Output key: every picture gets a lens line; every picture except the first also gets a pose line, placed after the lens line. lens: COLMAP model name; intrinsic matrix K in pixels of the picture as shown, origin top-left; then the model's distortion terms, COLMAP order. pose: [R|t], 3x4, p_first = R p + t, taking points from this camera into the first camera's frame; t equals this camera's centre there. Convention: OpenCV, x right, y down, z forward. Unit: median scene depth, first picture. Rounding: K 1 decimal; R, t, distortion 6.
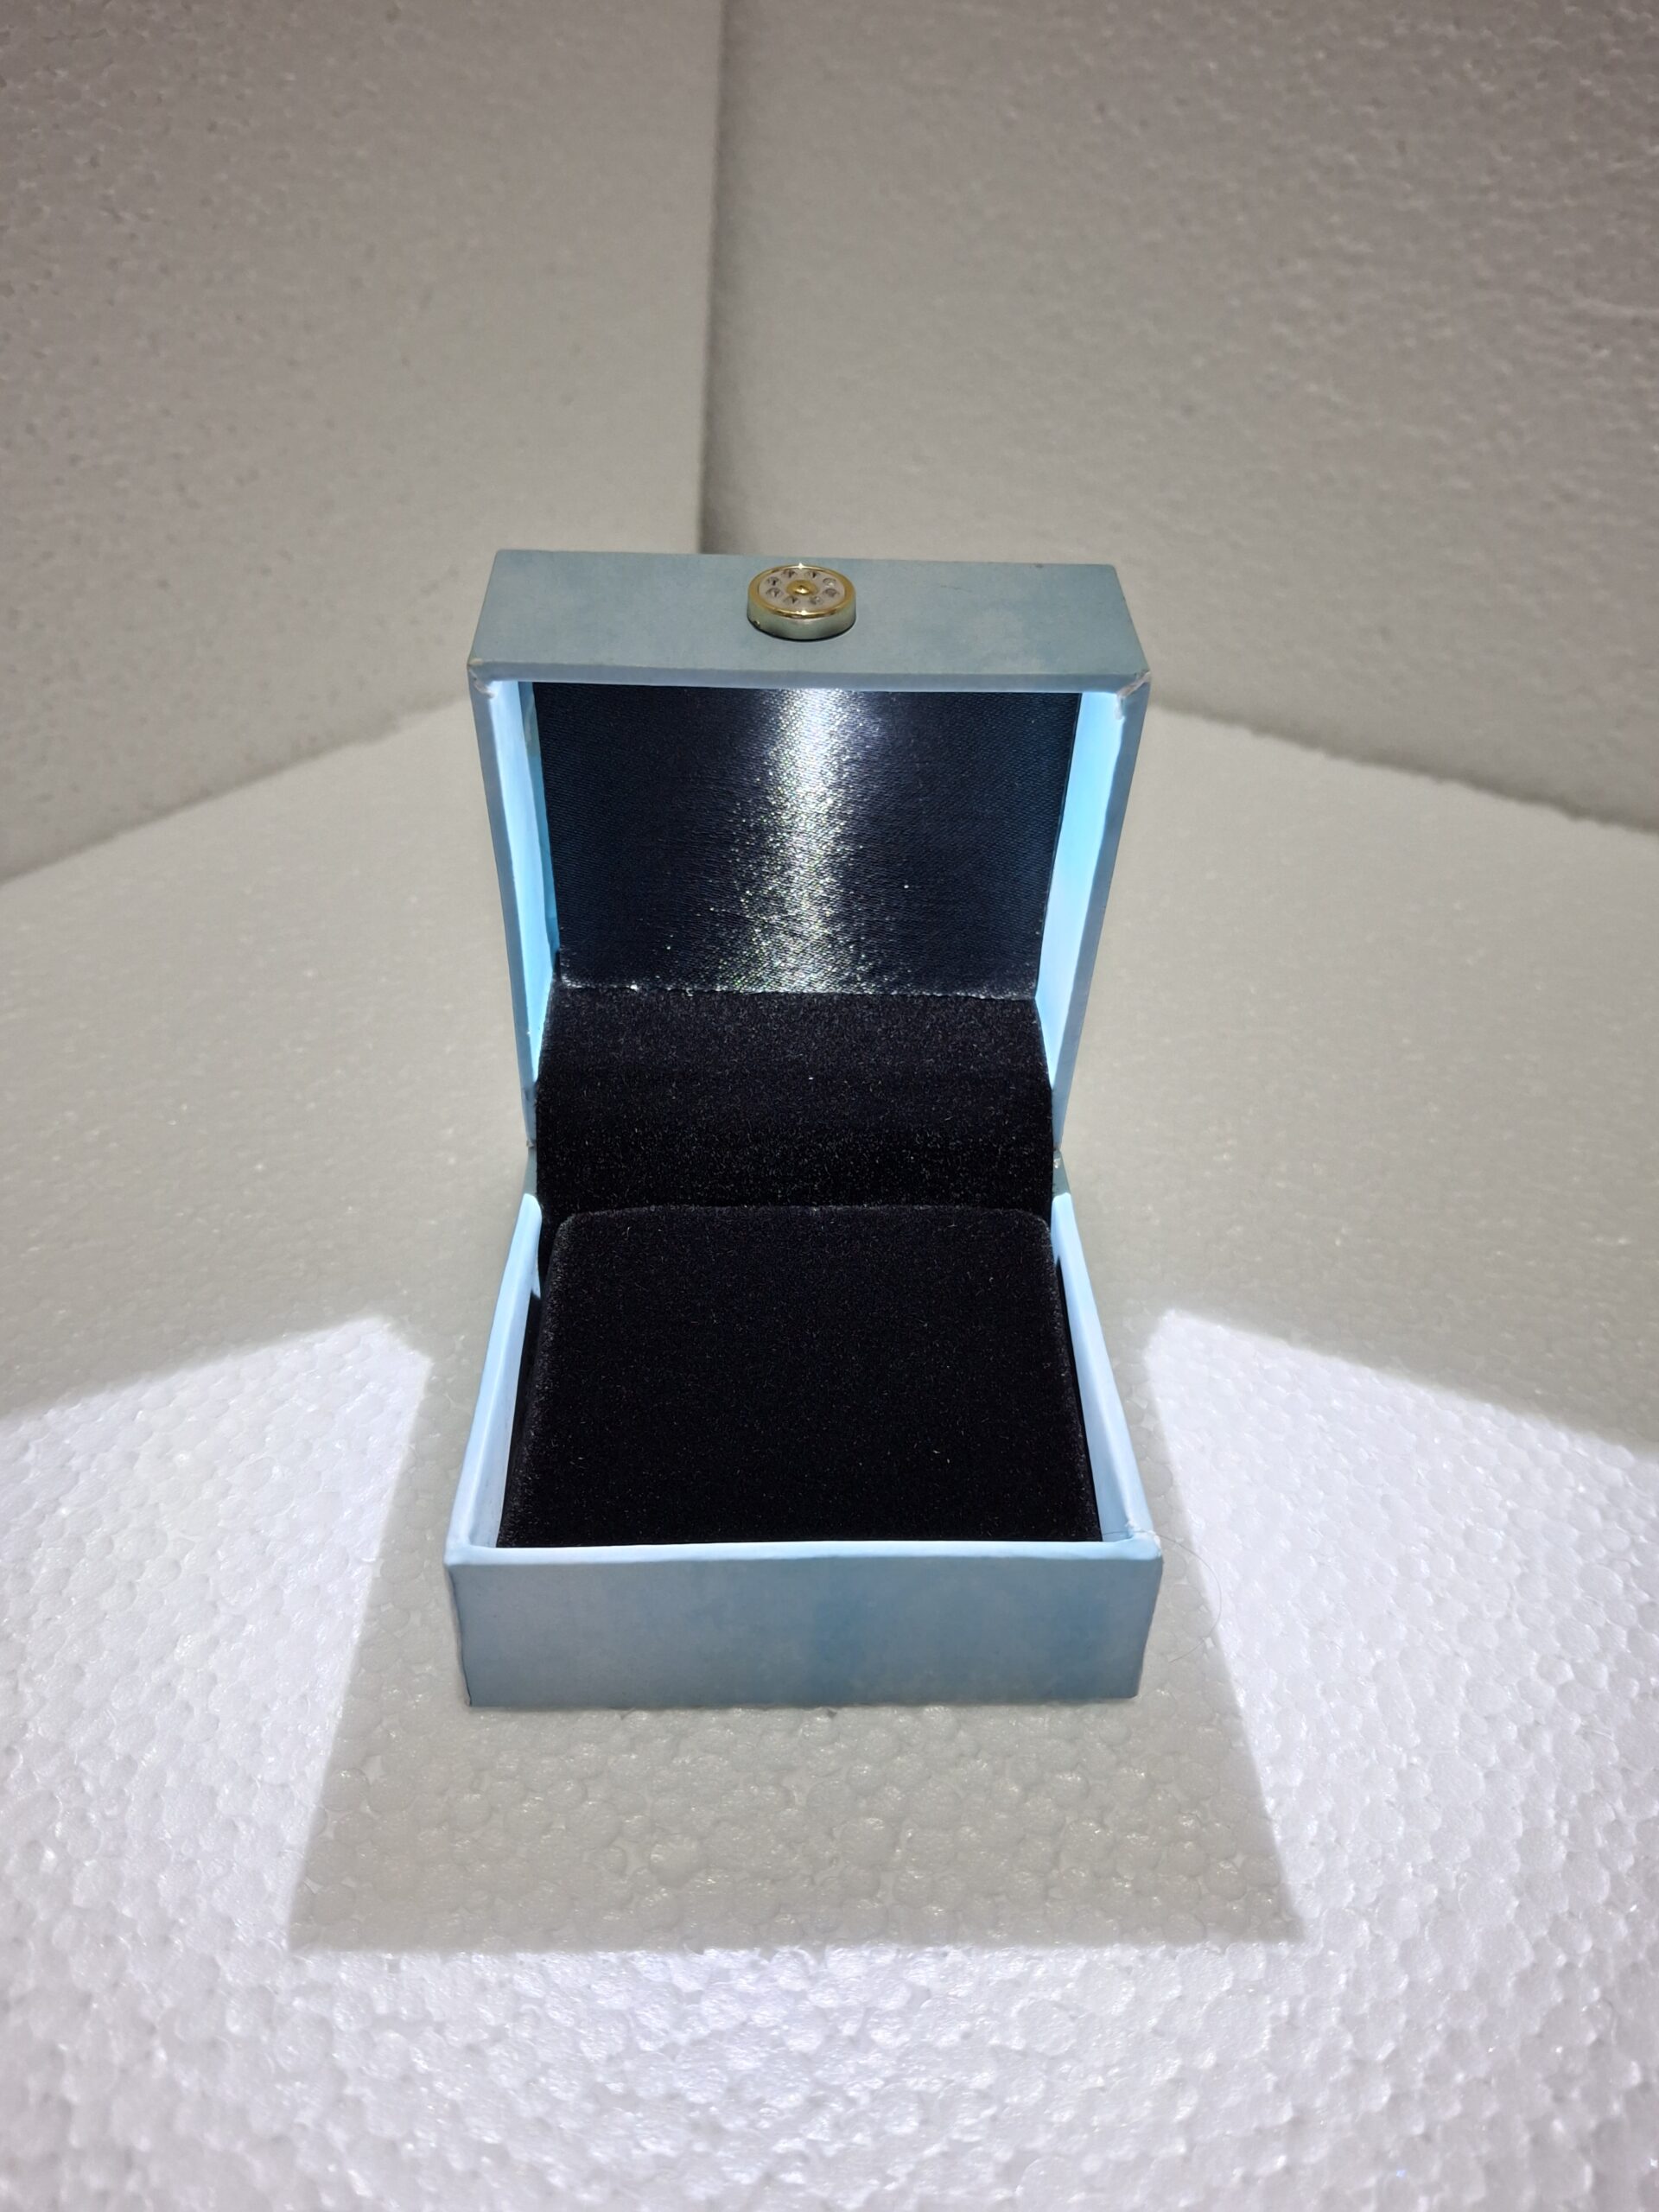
lens RADIAL K [[1821.7, 0, 841.8], [0, 1821.7, 1098.8], [0, 0, 1]] dist [-0.008254, -0.062672]
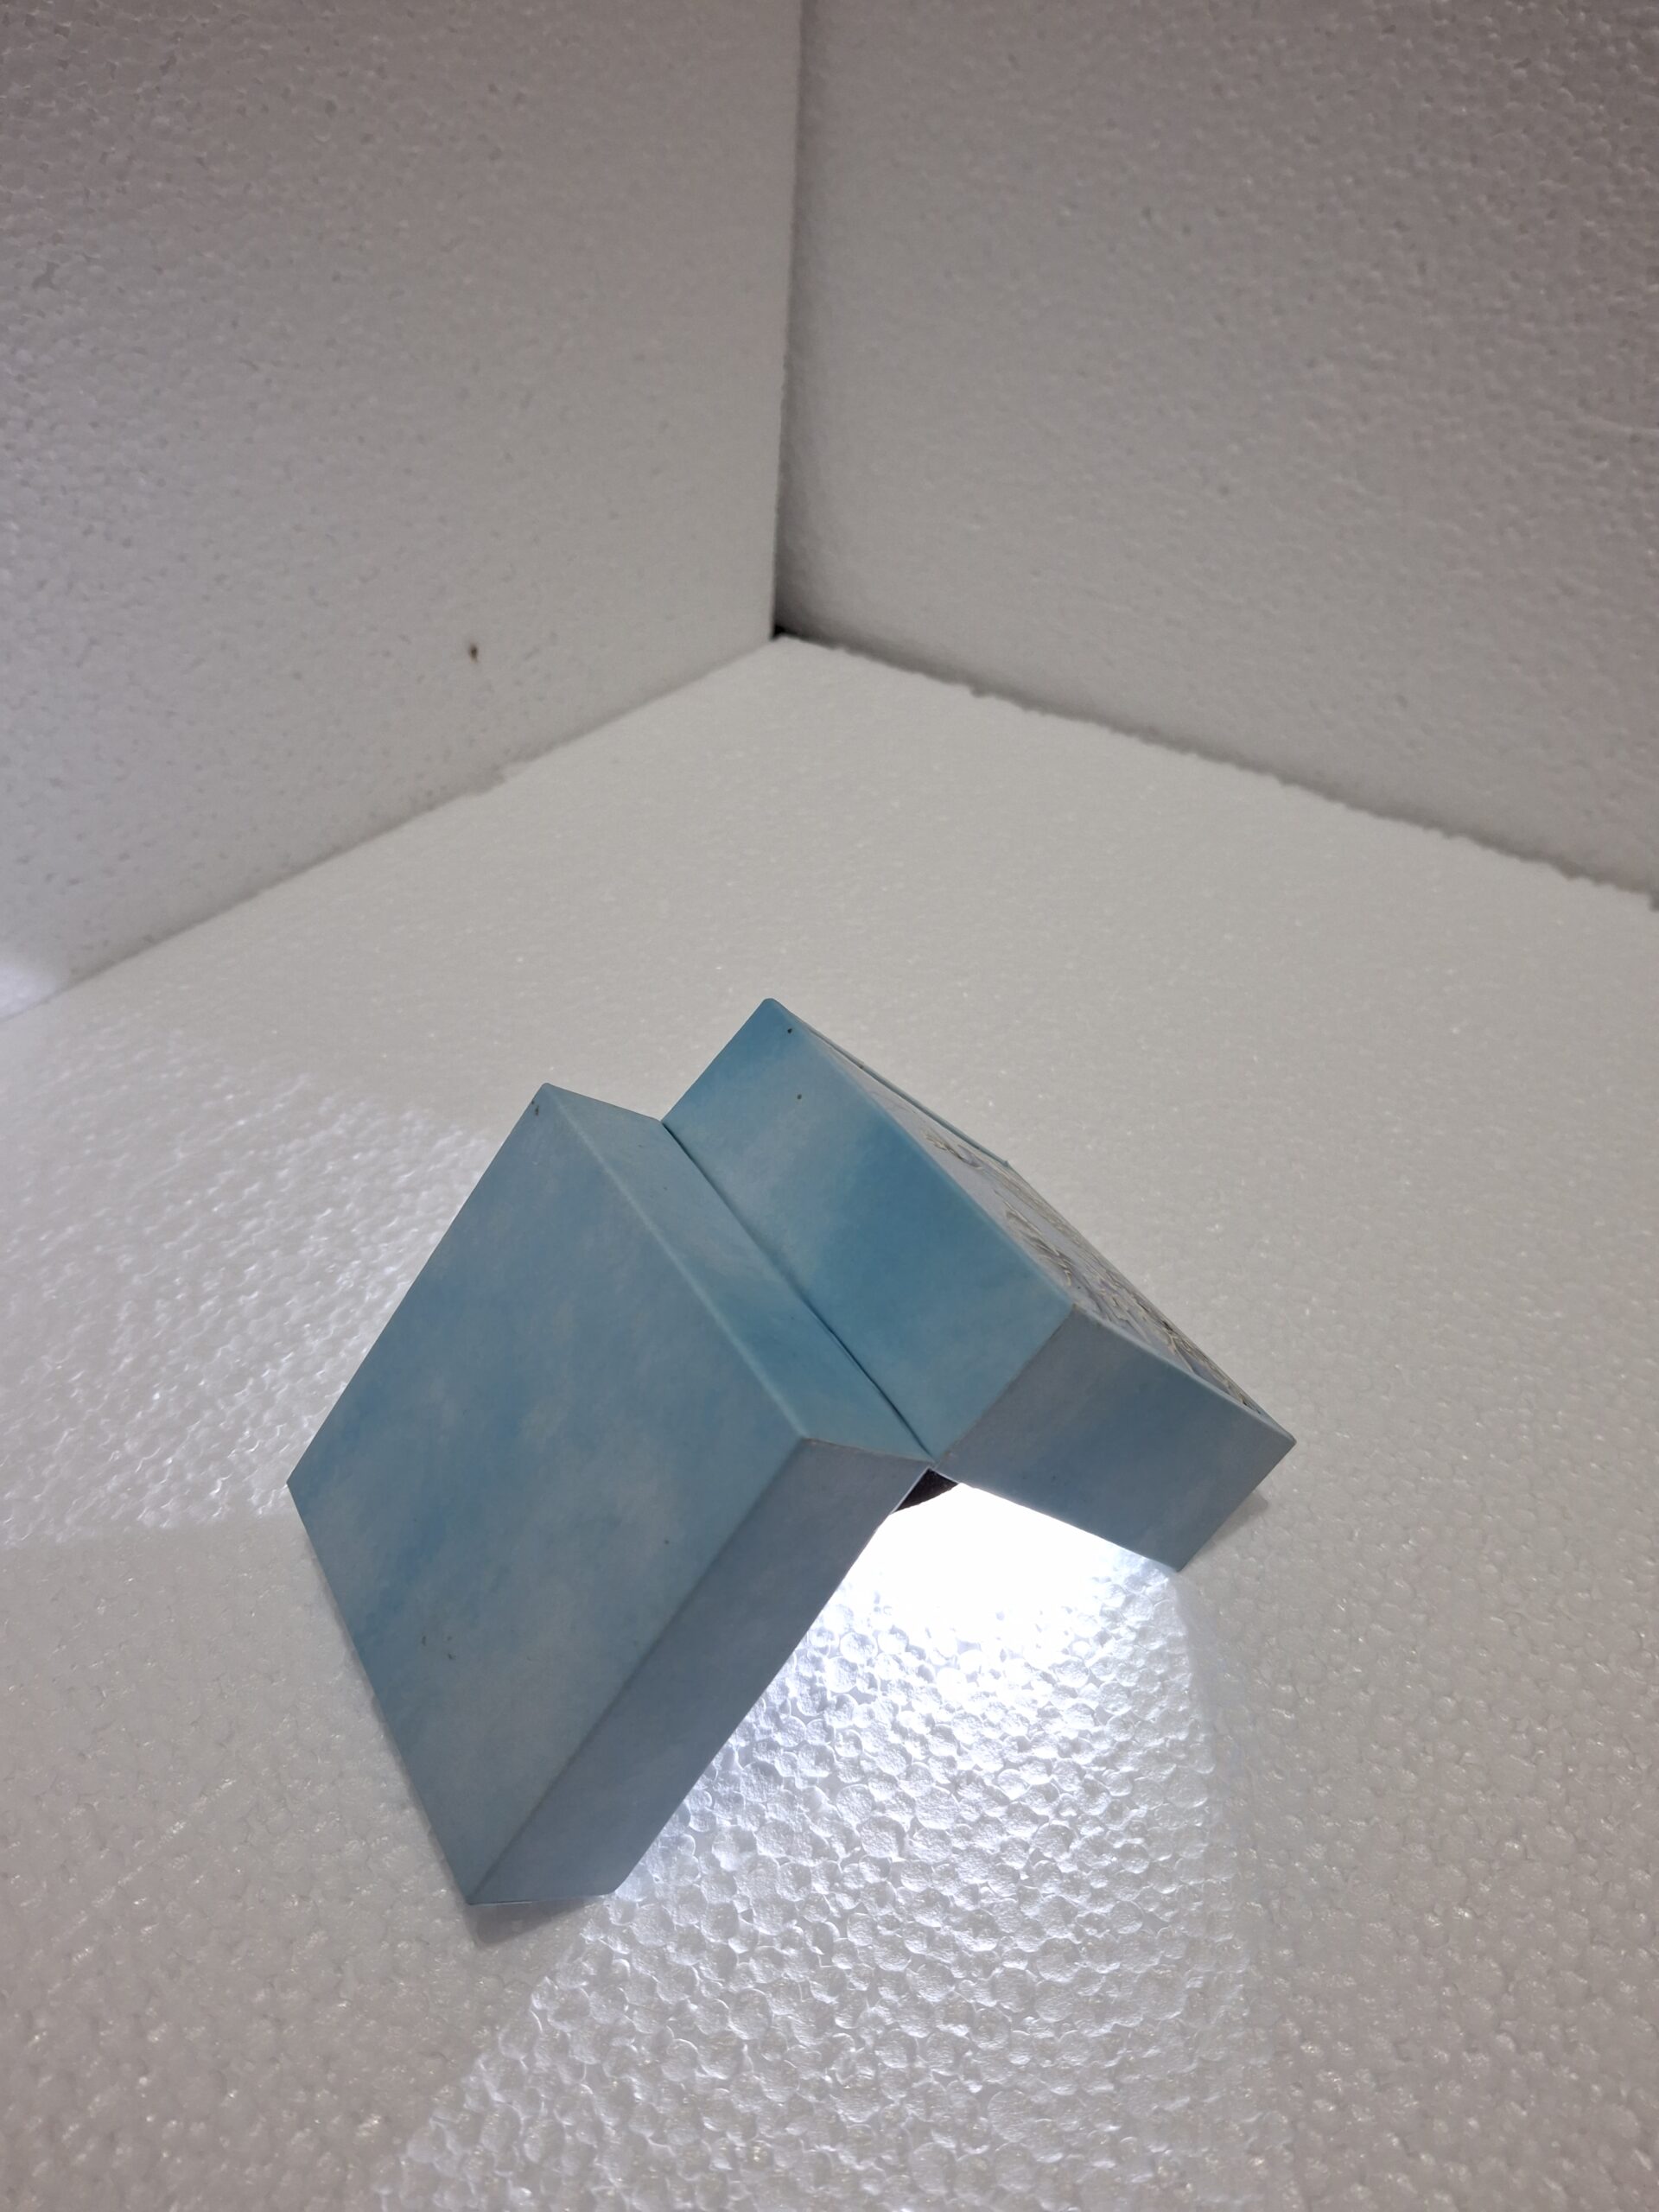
lens RADIAL K [[1821.7, 0, 845.1], [0, 1821.7, 1083.5], [0, 0, 1]] dist [-0.008254, -0.062672]
pose [[0.998880, 0.013254, -0.045416, 0.020962], [-0.010117, 0.997591, 0.068623, -0.111186], [0.046216, -0.068087, 0.996608, -0.128627]]
